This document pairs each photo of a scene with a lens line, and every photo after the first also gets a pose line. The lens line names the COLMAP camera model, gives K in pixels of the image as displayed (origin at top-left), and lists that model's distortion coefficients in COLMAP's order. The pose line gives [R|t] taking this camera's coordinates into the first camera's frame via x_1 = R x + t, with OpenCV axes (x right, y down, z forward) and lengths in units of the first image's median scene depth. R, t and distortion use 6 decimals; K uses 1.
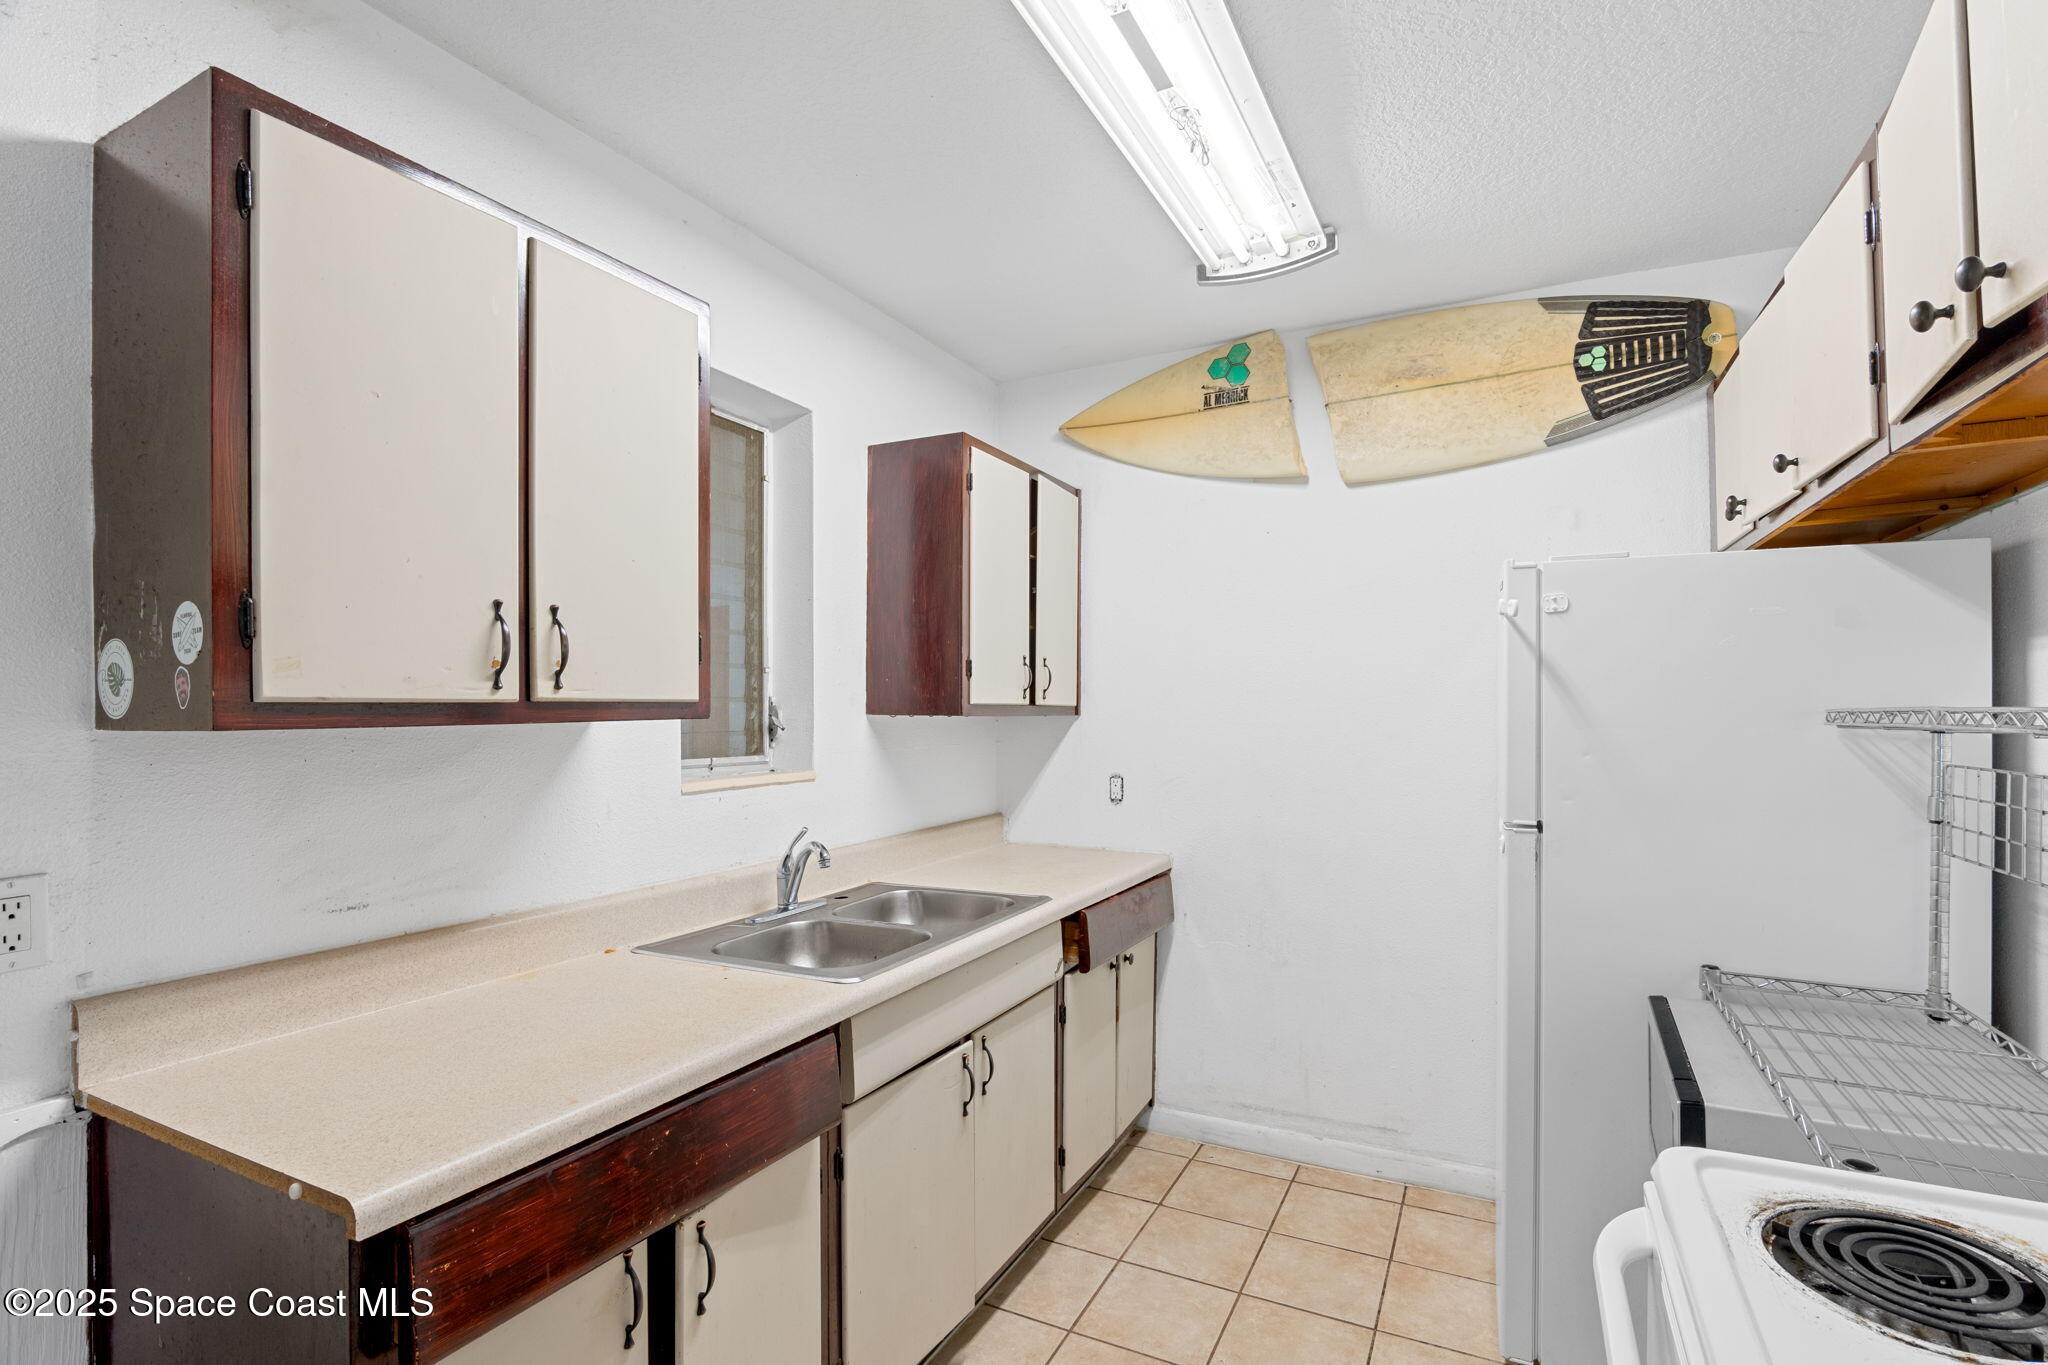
lens RADIAL K [[962.3, 0, 1031.2], [0, 962.3, 699.2], [0, 0, 1]] dist [-0.023616, 0.008150]
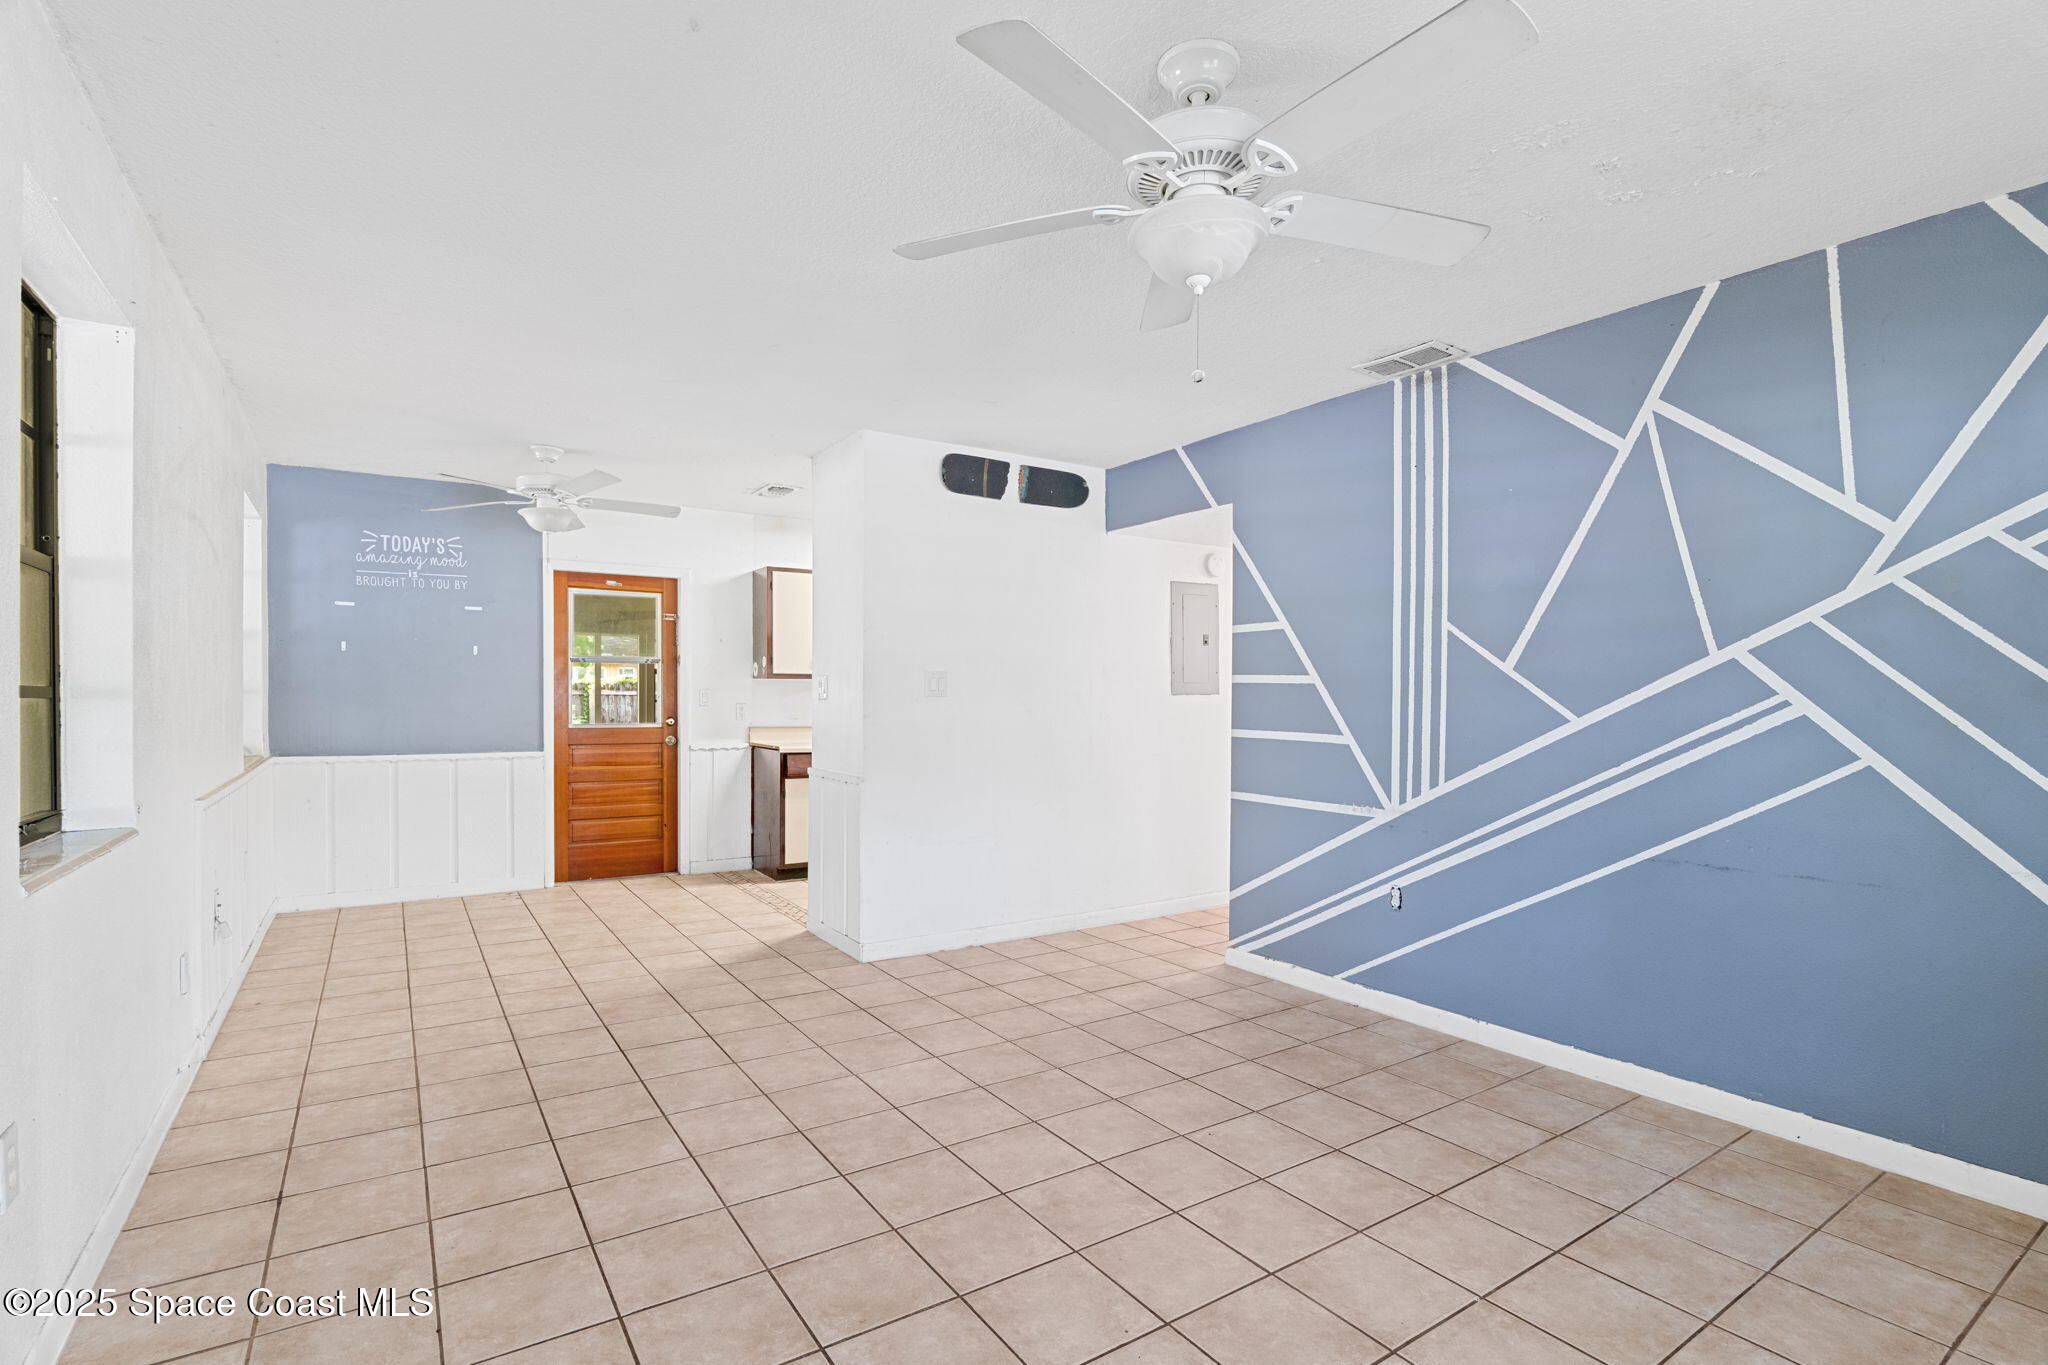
lens RADIAL K [[962.3, 0, 1031.2], [0, 962.3, 699.2], [0, 0, 1]] dist [-0.023616, 0.008150]
pose [[0.878408, 0.015253, -0.477669, 1.460172], [-0.010717, 0.999868, 0.012220, 0.030876], [0.477792, -0.005615, 0.878455, -1.472496]]
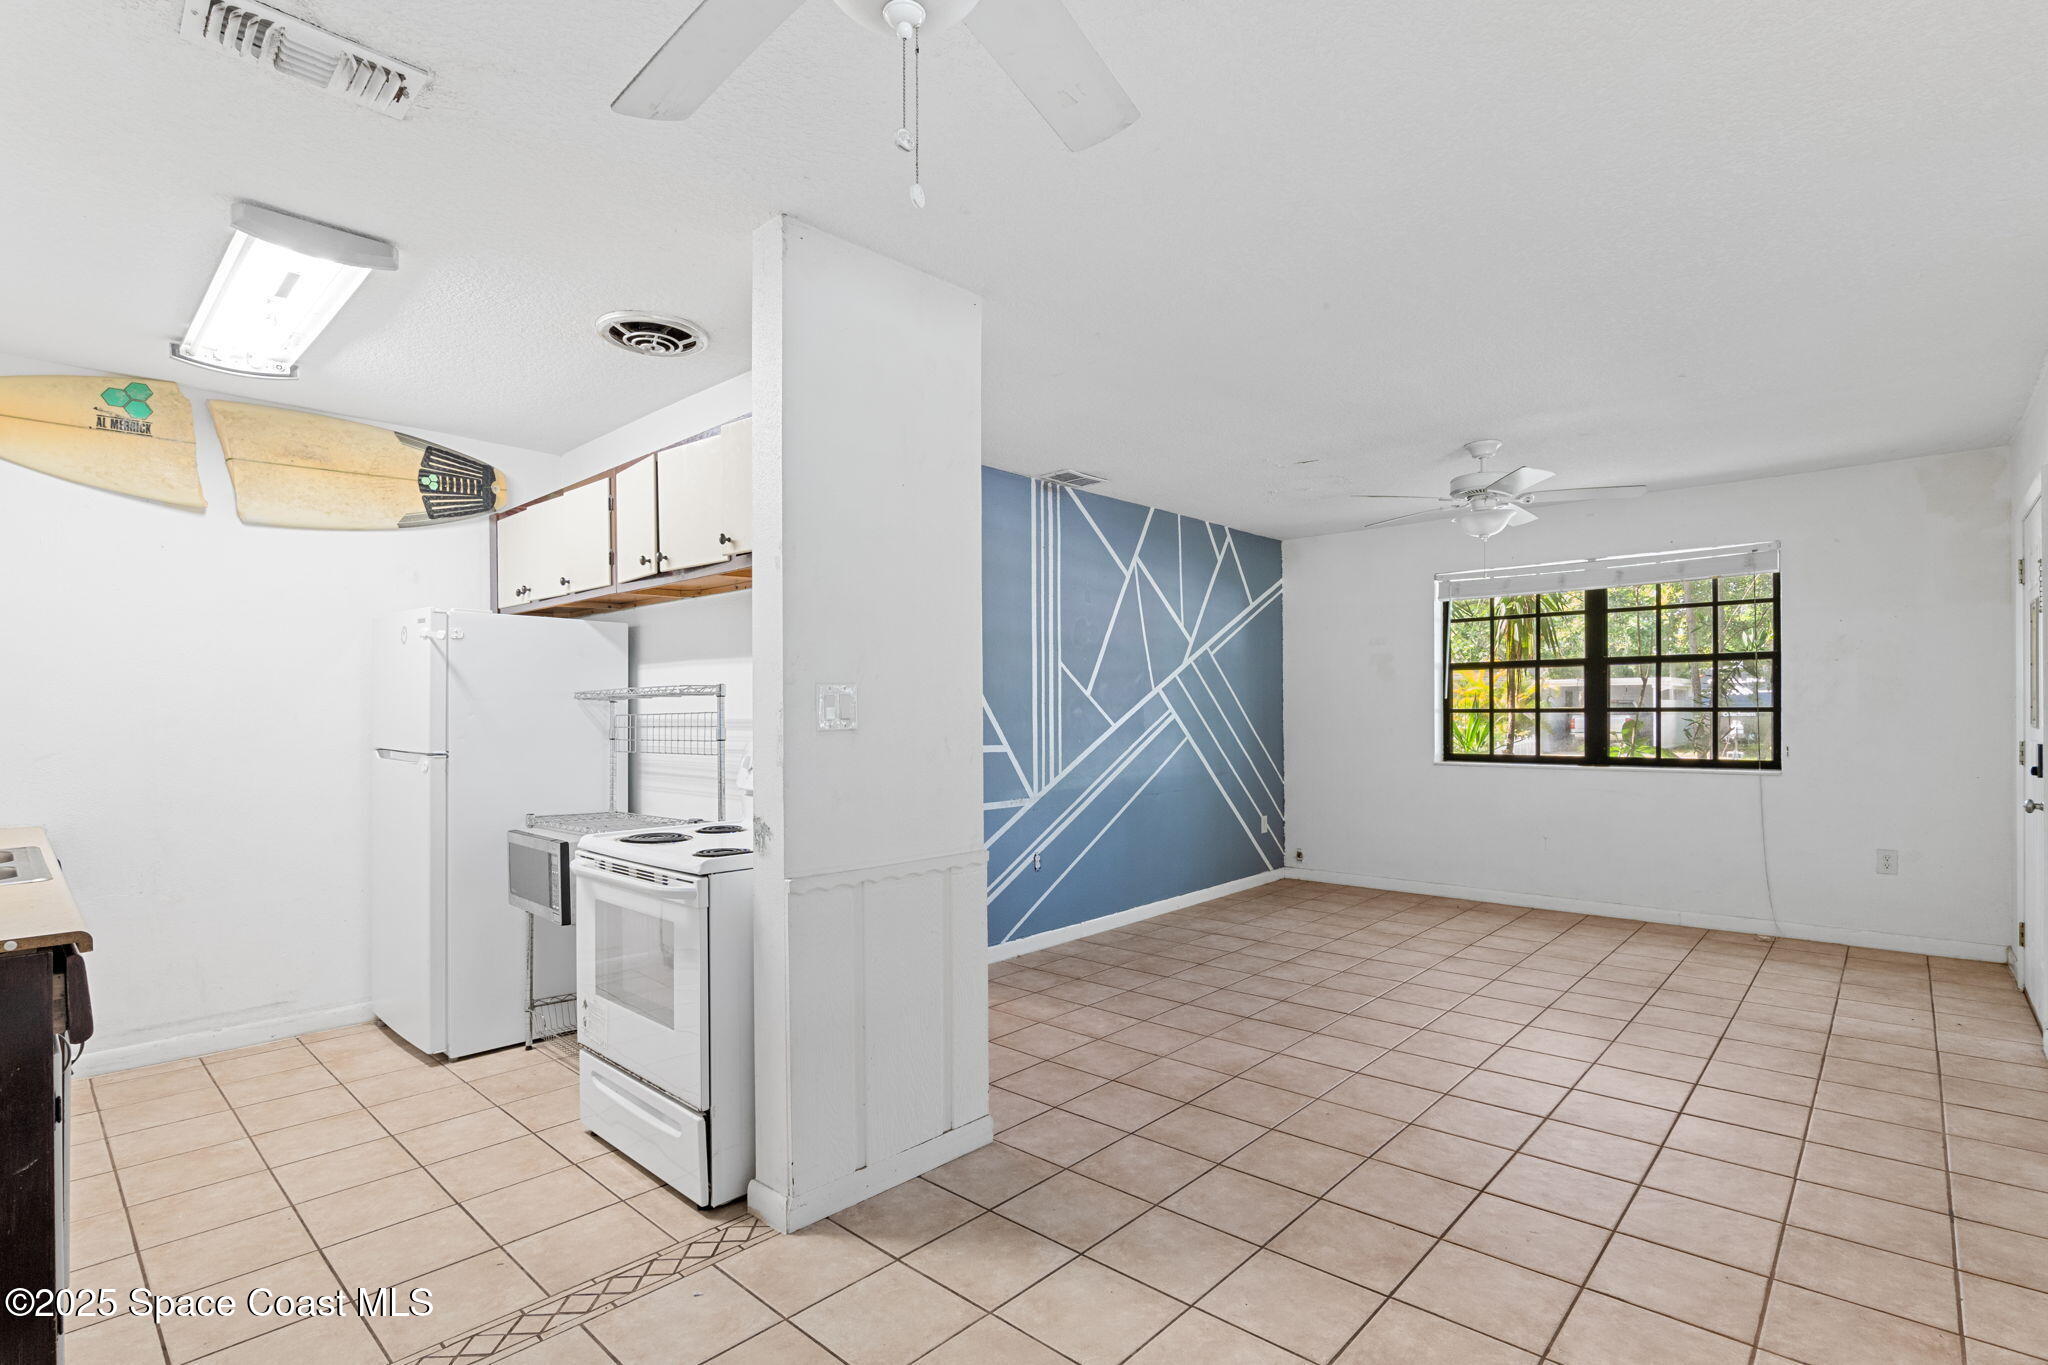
lens RADIAL K [[962.3, 0, 1031.2], [0, 962.3, 699.2], [0, 0, 1]] dist [-0.023616, 0.008150]
pose [[0.263615, 0.017568, 0.964468, -0.702690], [0.001712, 0.999824, -0.018679, 0.048192], [-0.964626, 0.006575, 0.263539, -0.418864]]
